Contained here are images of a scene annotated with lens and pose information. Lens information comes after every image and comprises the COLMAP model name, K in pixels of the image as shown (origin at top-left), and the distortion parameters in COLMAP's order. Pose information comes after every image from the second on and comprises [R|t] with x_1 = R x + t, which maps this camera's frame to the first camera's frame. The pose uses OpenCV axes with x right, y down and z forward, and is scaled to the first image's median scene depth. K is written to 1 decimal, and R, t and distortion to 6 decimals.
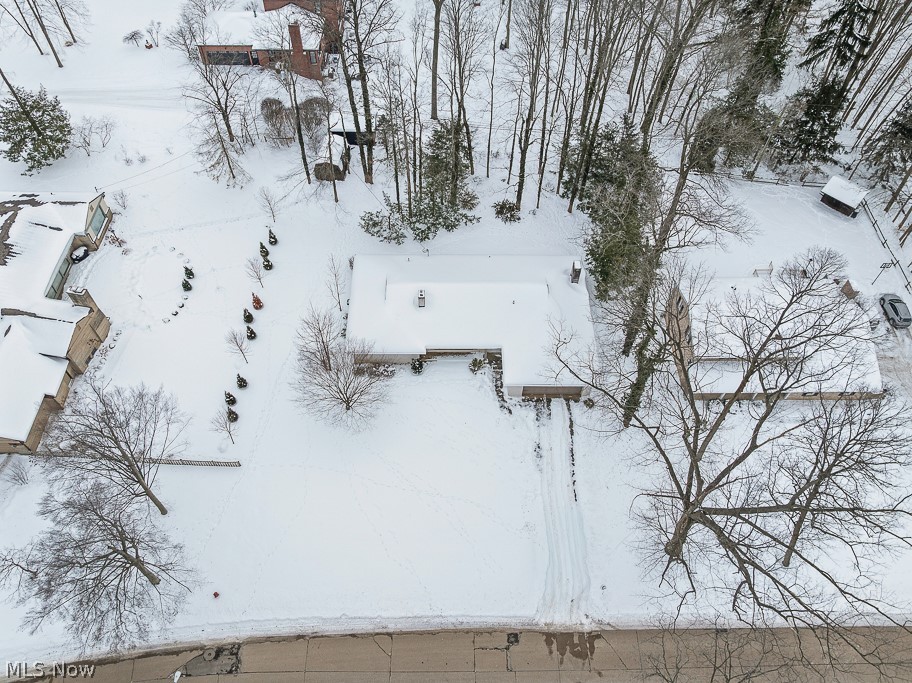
lens RADIAL K [[748.9, 0, 456.0], [0, 748.9, 341.5], [0, 0, 1]] dist [-0.045121, -0.002587]
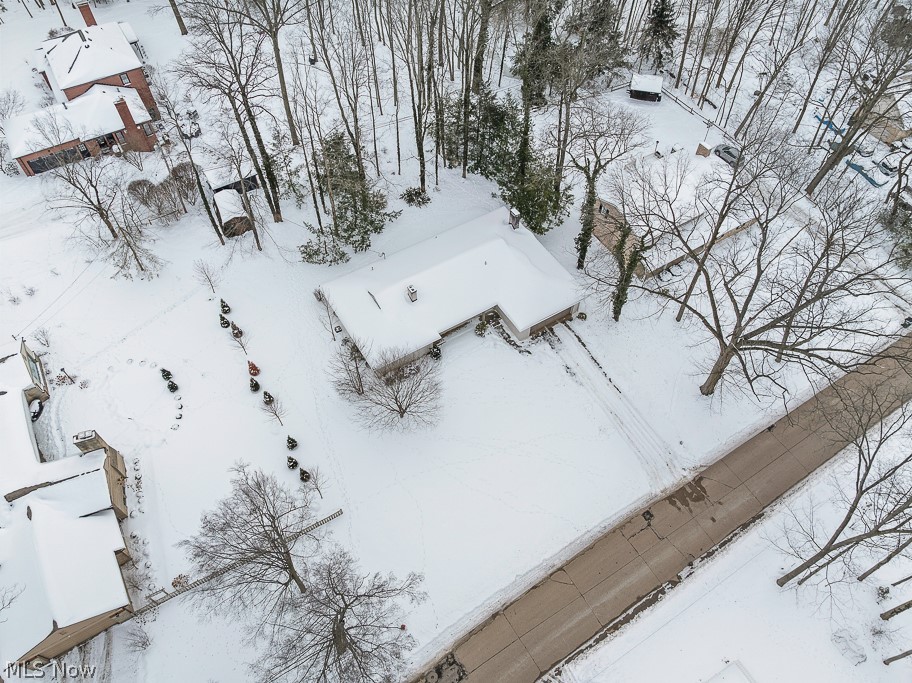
lens RADIAL K [[748.9, 0, 456.0], [0, 748.9, 341.5], [0, 0, 1]] dist [-0.045121, -0.002587]
pose [[0.842097, -0.420667, 0.337508, -0.349892], [0.422579, 0.903482, 0.071741, -0.042000], [-0.335112, 0.082211, 0.938585, -0.007246]]
